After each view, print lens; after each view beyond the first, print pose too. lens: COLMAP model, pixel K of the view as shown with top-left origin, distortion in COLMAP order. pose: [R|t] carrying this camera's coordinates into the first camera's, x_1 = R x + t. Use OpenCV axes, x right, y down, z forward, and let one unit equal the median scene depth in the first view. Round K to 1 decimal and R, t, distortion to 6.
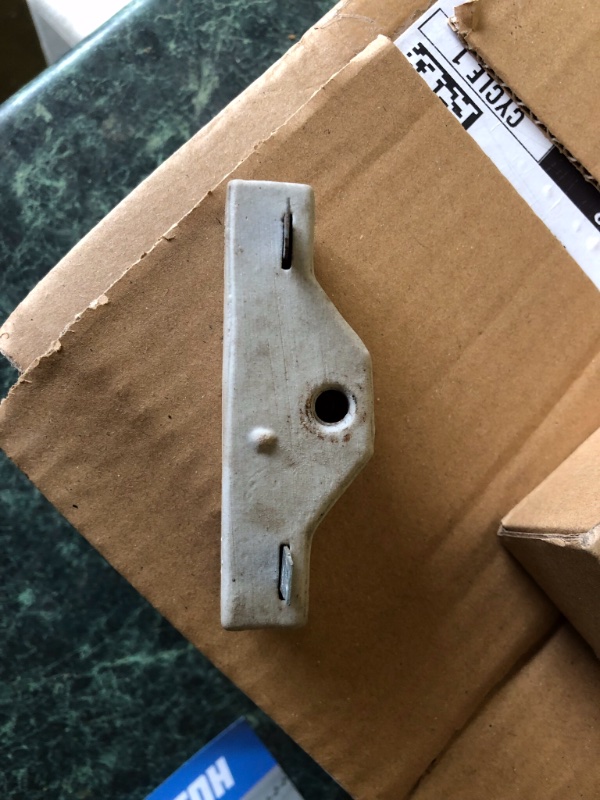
lens RADIAL K [[665.9, 0, 300.0], [0, 665.9, 400.0], [0, 0, 1]] dist [-0.005994, 0.008236]
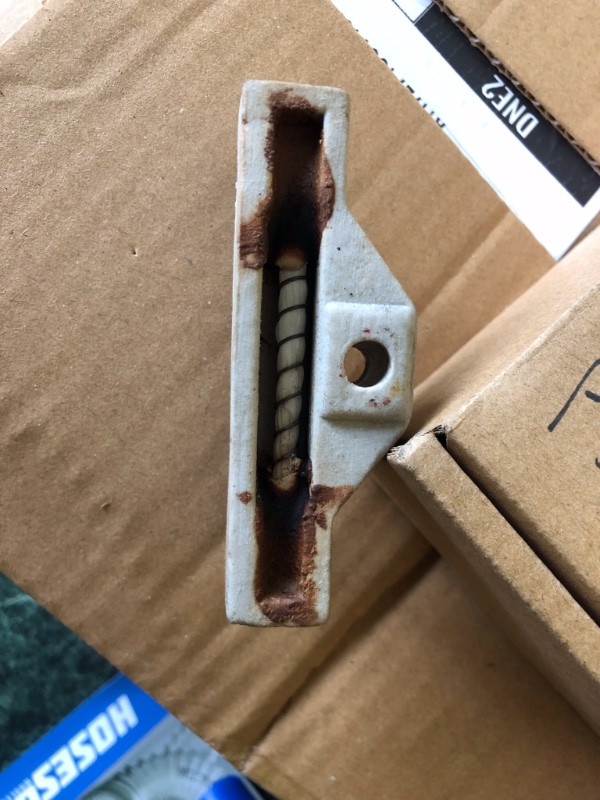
lens RADIAL K [[665.9, 0, 300.0], [0, 665.9, 400.0], [0, 0, 1]] dist [-0.005994, 0.008236]
pose [[0.999584, -0.023748, -0.016337, 0.228083], [0.025045, 0.996117, 0.084407, 0.050711], [0.014269, -0.084781, 0.996297, 0.114374]]
